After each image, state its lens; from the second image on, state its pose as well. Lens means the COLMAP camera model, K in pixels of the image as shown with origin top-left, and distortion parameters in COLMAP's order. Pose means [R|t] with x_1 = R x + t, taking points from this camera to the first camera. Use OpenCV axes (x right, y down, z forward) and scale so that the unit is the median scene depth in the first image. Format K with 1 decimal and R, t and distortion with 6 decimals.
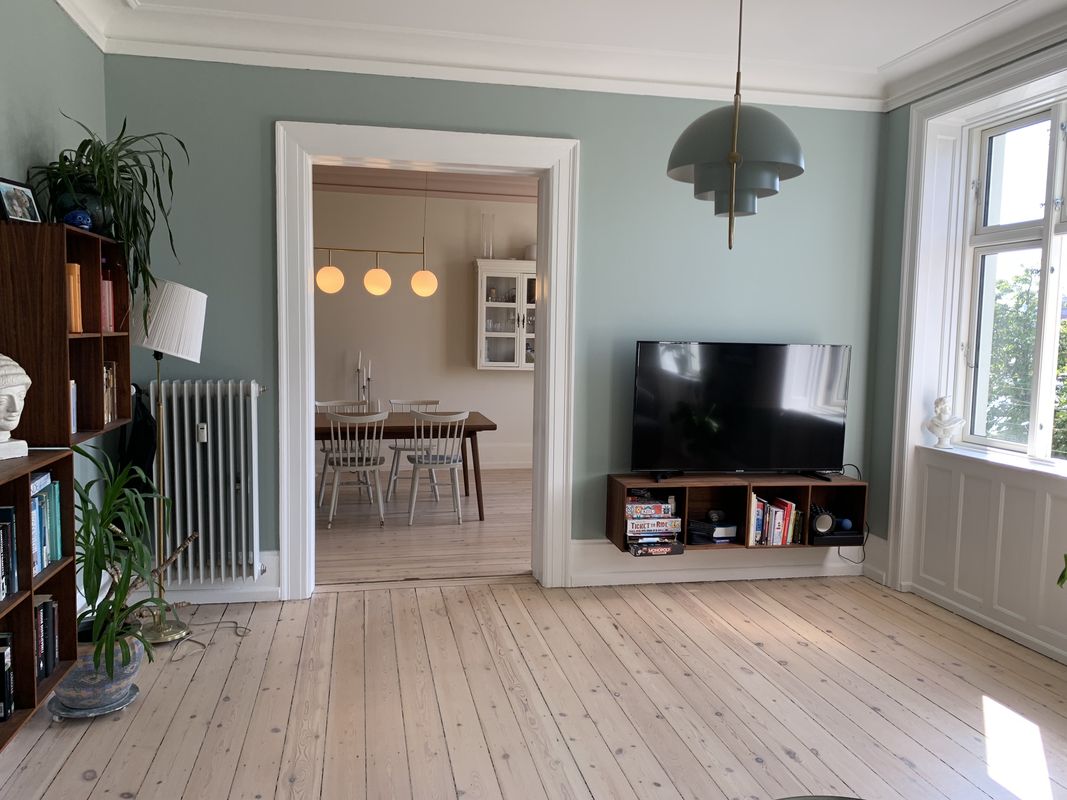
lens RADIAL K [[812.0, 0, 534.4], [0, 812.0, 402.8], [0, 0, 1]] dist [0.023690, -0.041989]
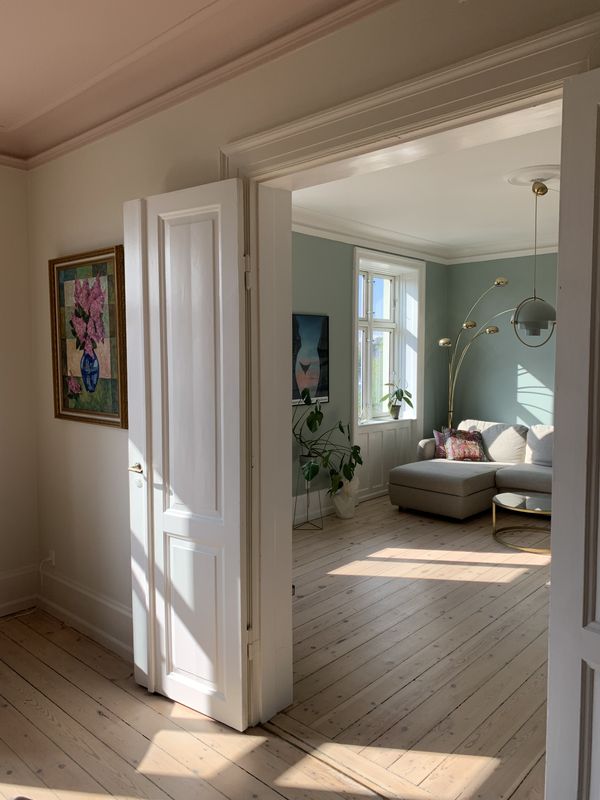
lens RADIAL K [[608.8, 0, 283.4], [0, 608.8, 397.5], [0, 0, 1]] dist [0.023690, -0.041989]
pose [[-0.566588, -0.069537, 0.821062, -0.490902], [0.067894, 0.989105, 0.130620, -0.167058], [-0.821199, 0.129753, -0.555694, 1.371474]]
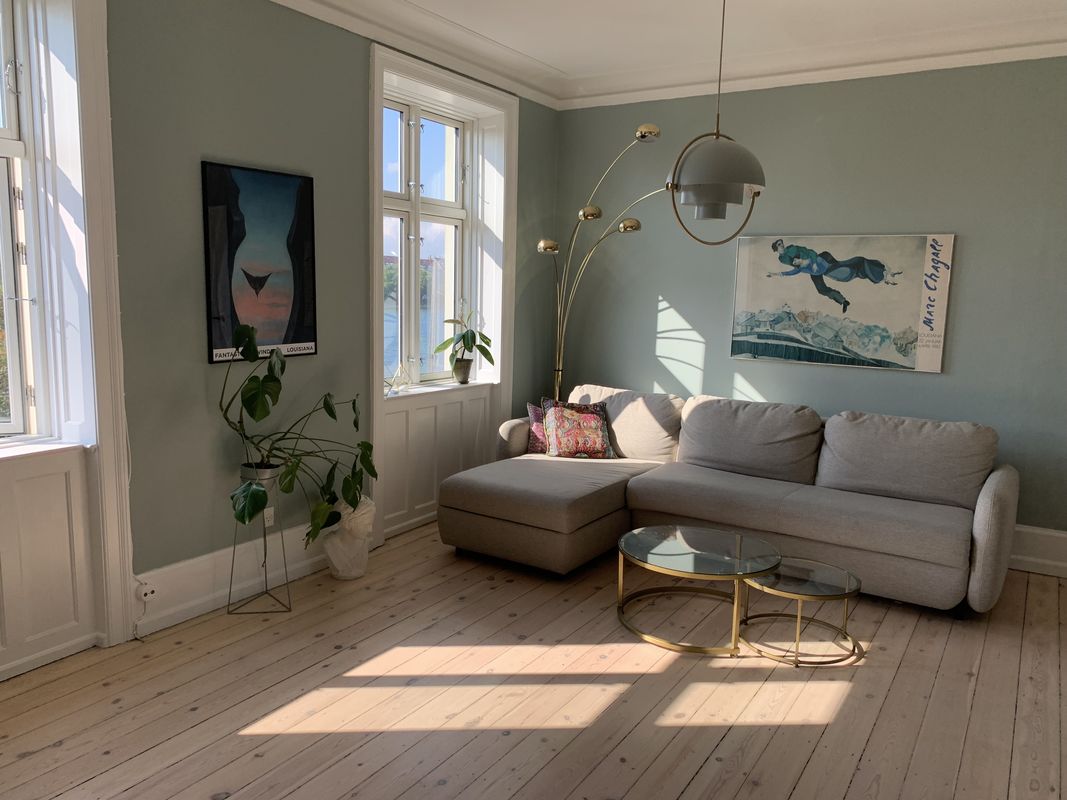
lens RADIAL K [[812.0, 0, 515.3], [0, 812.0, 411.3], [0, 0, 1]] dist [0.023690, -0.041989]
pose [[-0.707614, -0.144077, 0.691754, -0.233260], [0.023962, 0.973535, 0.227277, -0.111256], [-0.706192, 0.177400, -0.685435, 1.012713]]
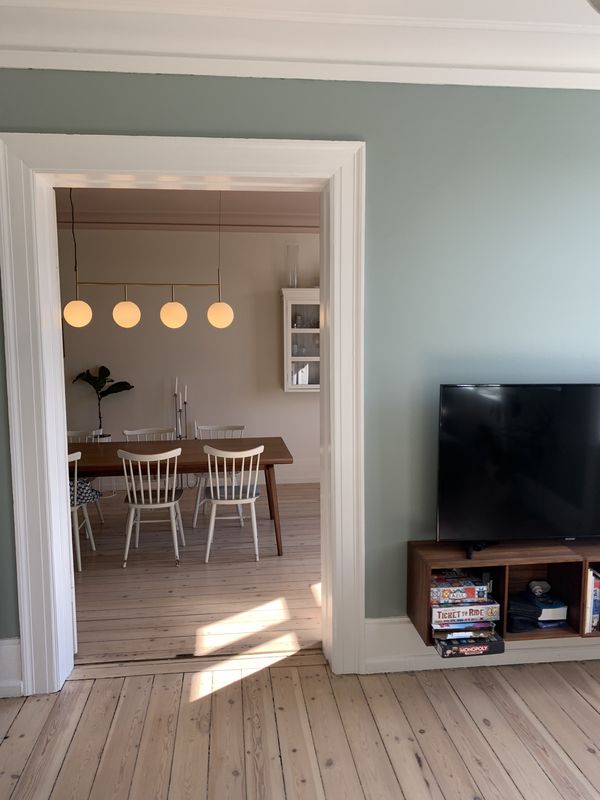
lens RADIAL K [[608.8, 0, 297.4], [0, 608.8, 394.5], [0, 0, 1]] dist [0.023690, -0.041989]
pose [[0.995231, -0.015228, -0.096346, 0.041775], [0.015397, 0.999881, 0.001006, -0.069553], [0.096320, -0.002485, 0.995347, 0.375583]]
